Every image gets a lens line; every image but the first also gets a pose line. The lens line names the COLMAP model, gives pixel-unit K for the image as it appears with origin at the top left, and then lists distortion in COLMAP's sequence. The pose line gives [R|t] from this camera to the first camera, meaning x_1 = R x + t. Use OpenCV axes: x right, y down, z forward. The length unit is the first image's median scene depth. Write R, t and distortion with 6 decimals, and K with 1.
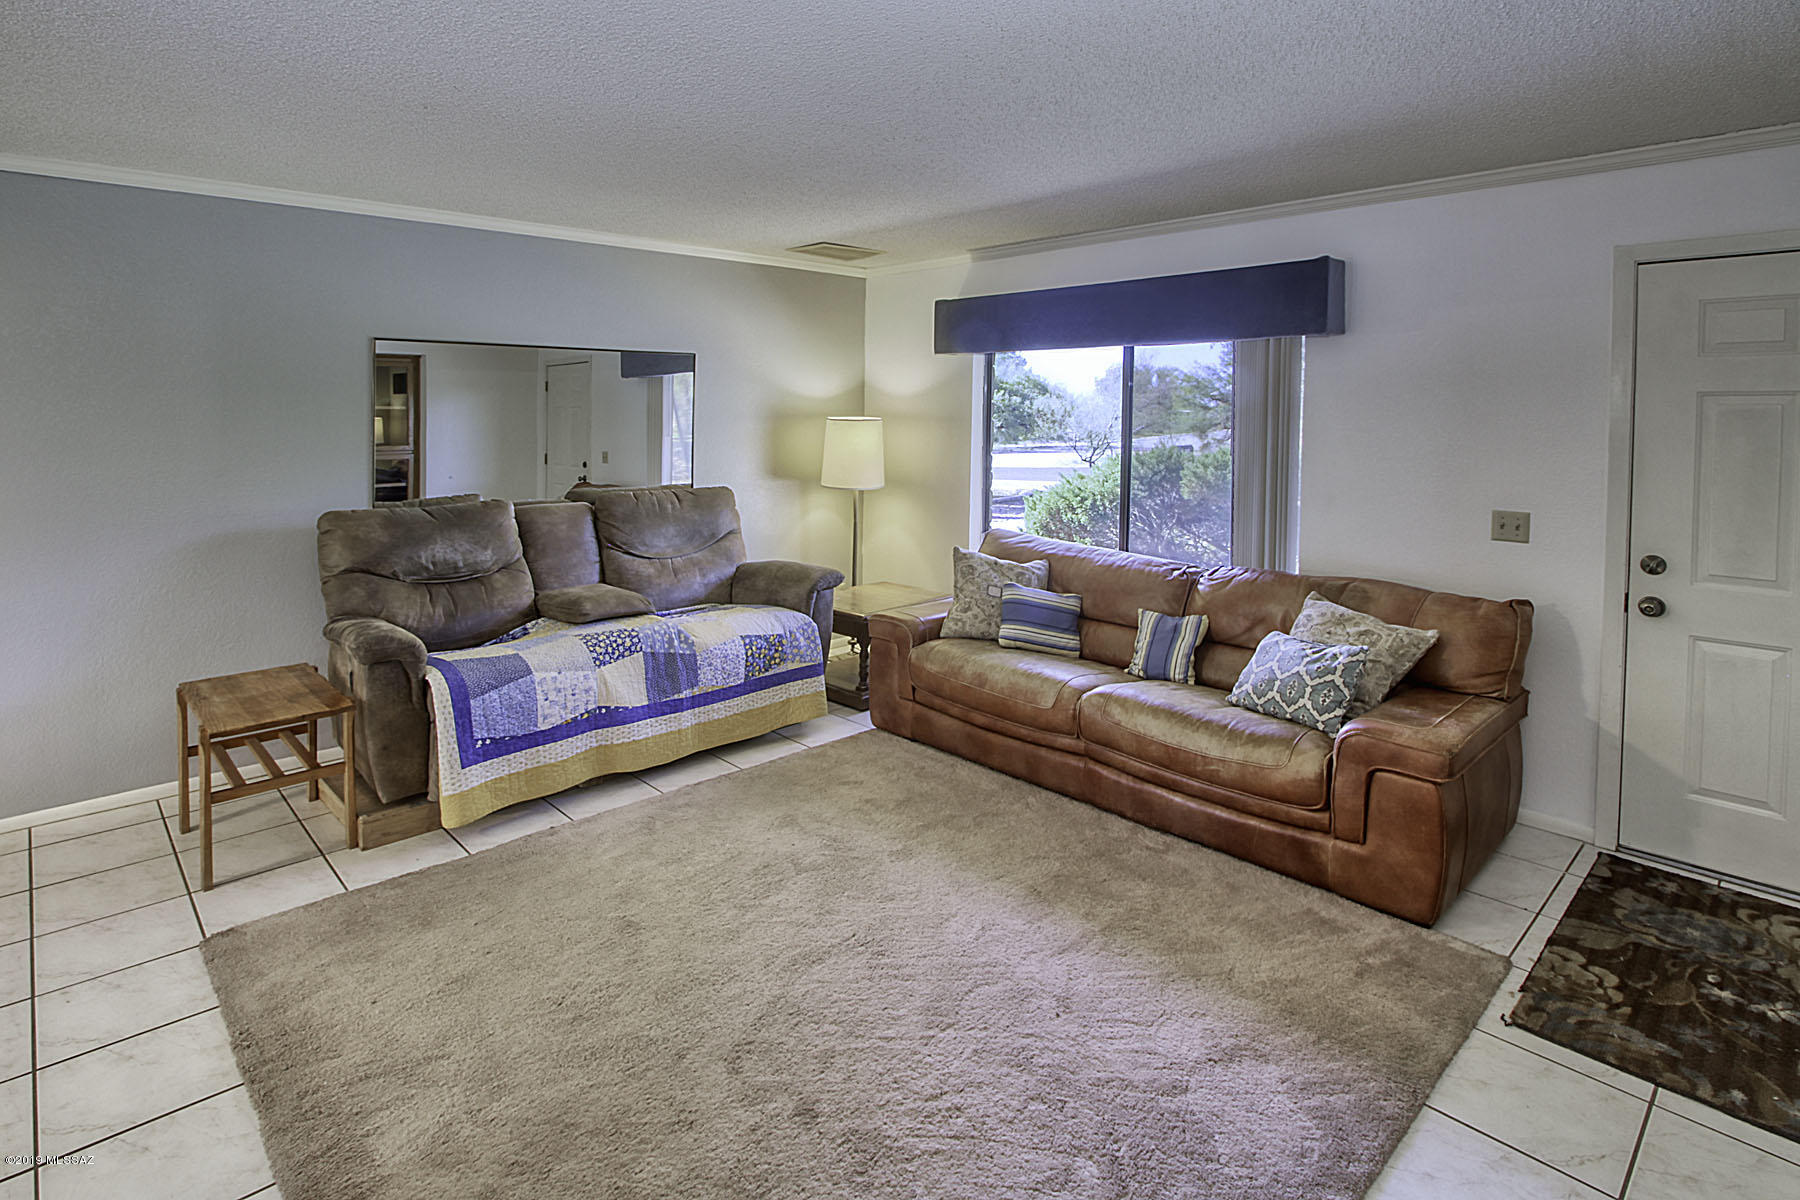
lens RADIAL K [[897.7, 0, 900.0], [0, 897.7, 600.0], [0, 0, 1]] dist [-0.001299, 0.000564]
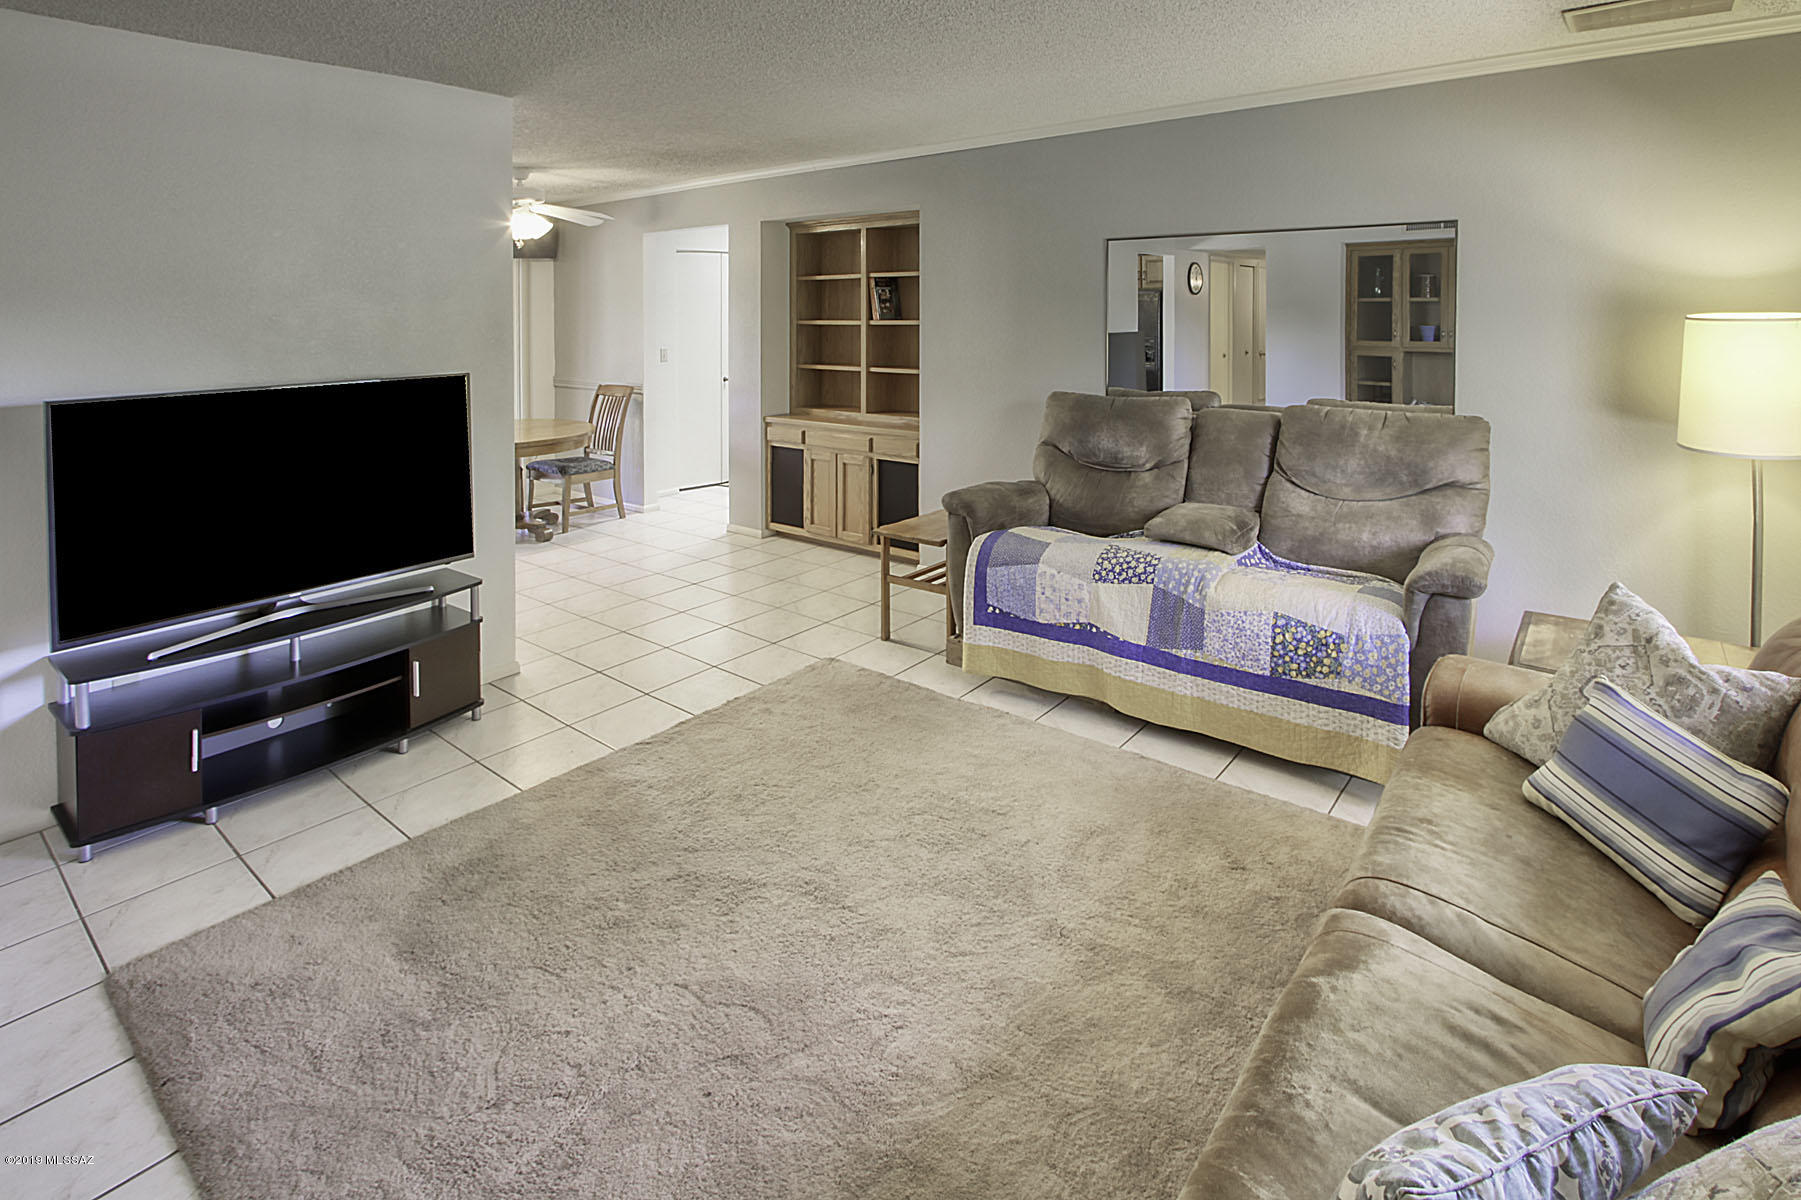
lens RADIAL K [[898.2, 0, 900.5], [0, 898.2, 600.0], [0, 0, 1]] dist [-0.001299, 0.000564]
pose [[0.153316, 0.292834, -0.943791, 0.470727], [-0.211969, 0.942597, 0.258030, -0.095048], [0.965175, 0.160494, 0.206587, 0.580344]]
